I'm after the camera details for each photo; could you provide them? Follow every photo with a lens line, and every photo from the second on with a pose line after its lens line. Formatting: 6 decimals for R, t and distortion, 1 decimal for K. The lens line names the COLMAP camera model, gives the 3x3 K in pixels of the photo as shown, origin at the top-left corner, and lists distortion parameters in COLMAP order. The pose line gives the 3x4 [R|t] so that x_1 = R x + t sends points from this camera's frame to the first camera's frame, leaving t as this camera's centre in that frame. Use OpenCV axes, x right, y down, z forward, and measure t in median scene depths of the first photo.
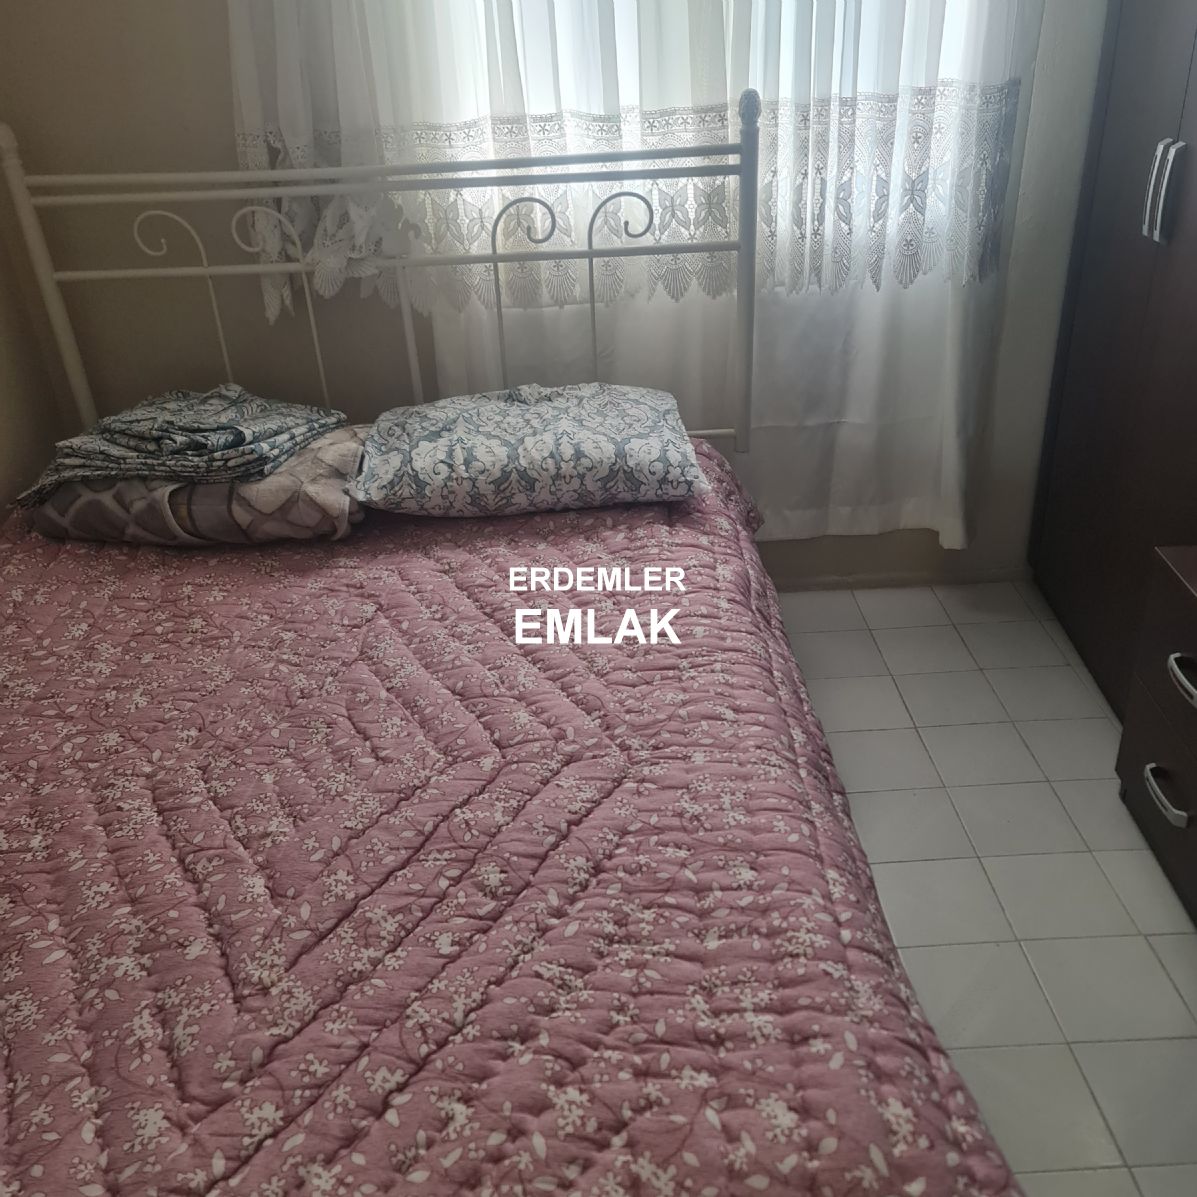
lens RADIAL K [[1186.0, 0, 597.6], [0, 1186.0, 592.2], [0, 0, 1]] dist [0.058468, 0.000000]
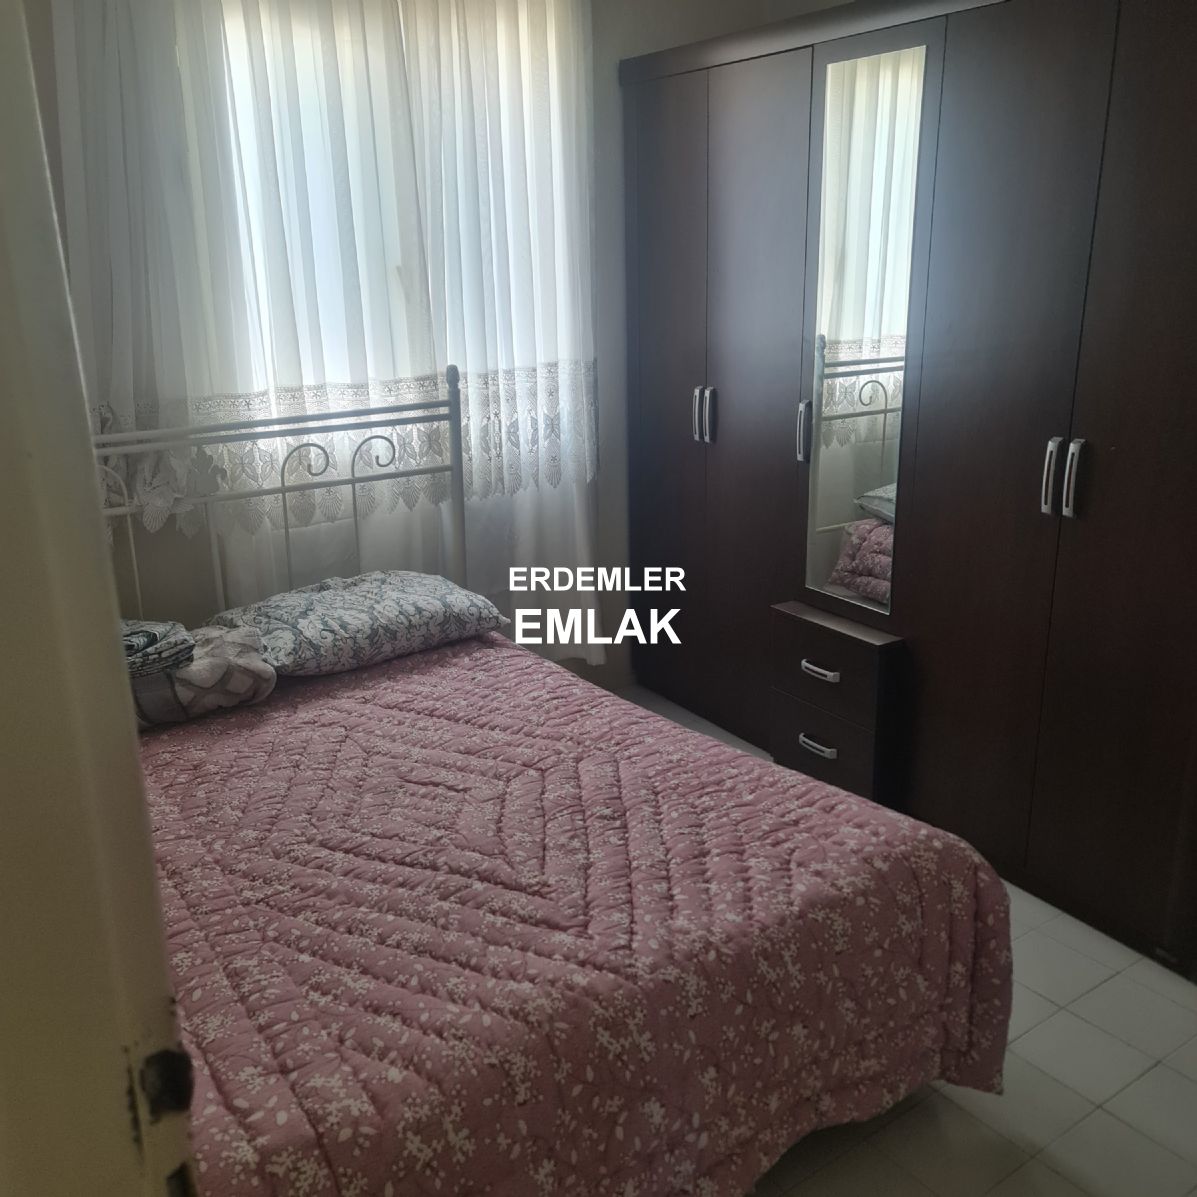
lens RADIAL K [[1186.0, 0, 601.7], [0, 1186.0, 603.8], [0, 0, 1]] dist [0.058468, 0.000000]
pose [[0.823773, -0.133236, 0.551042, -0.559294], [0.256115, 0.954612, -0.152060, 0.130904], [-0.505771, 0.266392, 0.820507, -0.217404]]
